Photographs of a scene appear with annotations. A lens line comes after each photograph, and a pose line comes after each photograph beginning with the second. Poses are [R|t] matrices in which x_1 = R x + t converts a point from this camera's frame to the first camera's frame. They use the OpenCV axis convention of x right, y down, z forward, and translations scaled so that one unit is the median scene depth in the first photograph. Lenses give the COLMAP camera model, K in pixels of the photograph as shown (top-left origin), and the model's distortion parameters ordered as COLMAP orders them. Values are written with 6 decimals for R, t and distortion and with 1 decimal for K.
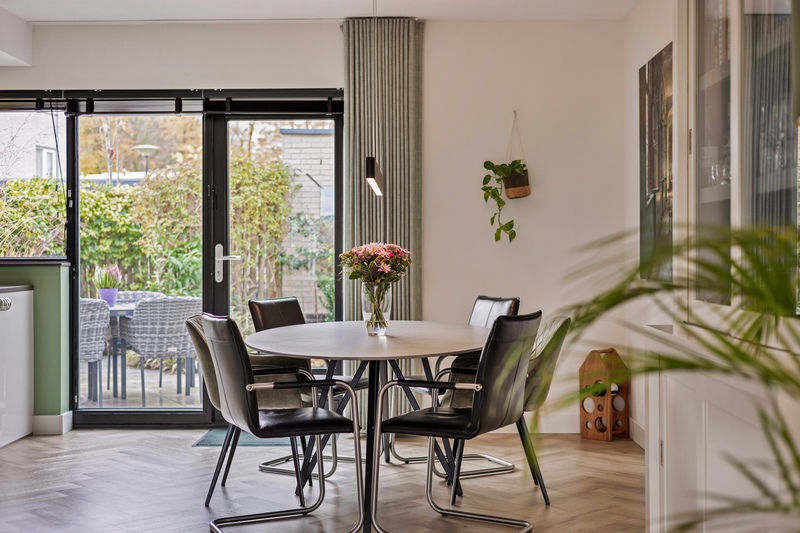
lens RADIAL K [[1132.2, 0, 400.0], [0, 1132.2, 266.5], [0, 0, 1]] dist [0.007575, 0.023631]
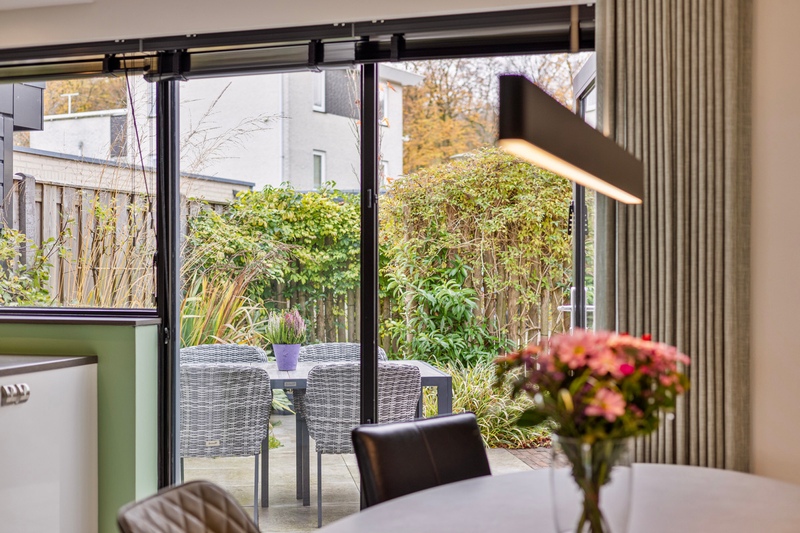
lens RADIAL K [[1132.2, 0, 400.0], [0, 1132.2, 266.5], [0, 0, 1]] dist [0.007575, 0.023631]
pose [[0.952473, 0.003191, -0.304607, 0.023444], [-0.006168, 0.999942, -0.008810, -0.027769], [0.304561, 0.010270, 0.952438, 0.460377]]
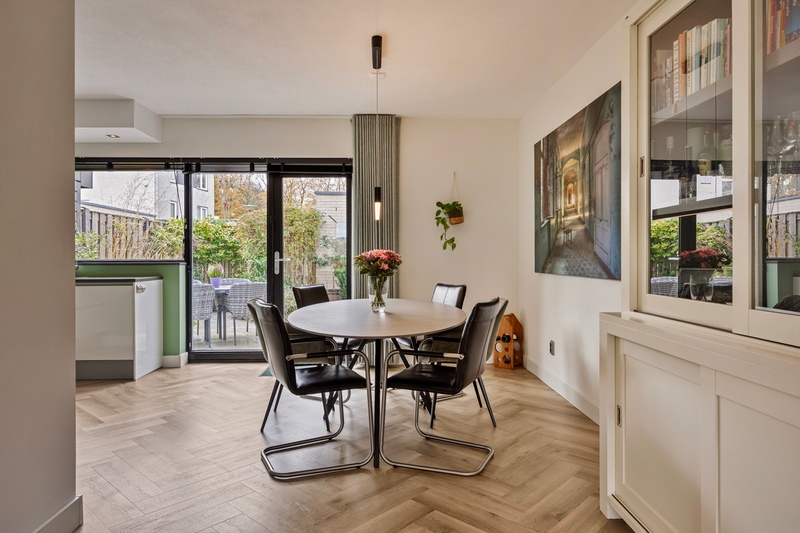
lens RADIAL K [[517.3, 0, 400.0], [0, 517.3, 266.5], [0, 0, 1]] dist [-0.027426, 0.000108]
pose [[0.998408, -0.000161, 0.056398, -0.022379], [-0.000137, 0.999986, 0.005273, -0.001616], [-0.056398, -0.005273, 0.998394, 0.236970]]
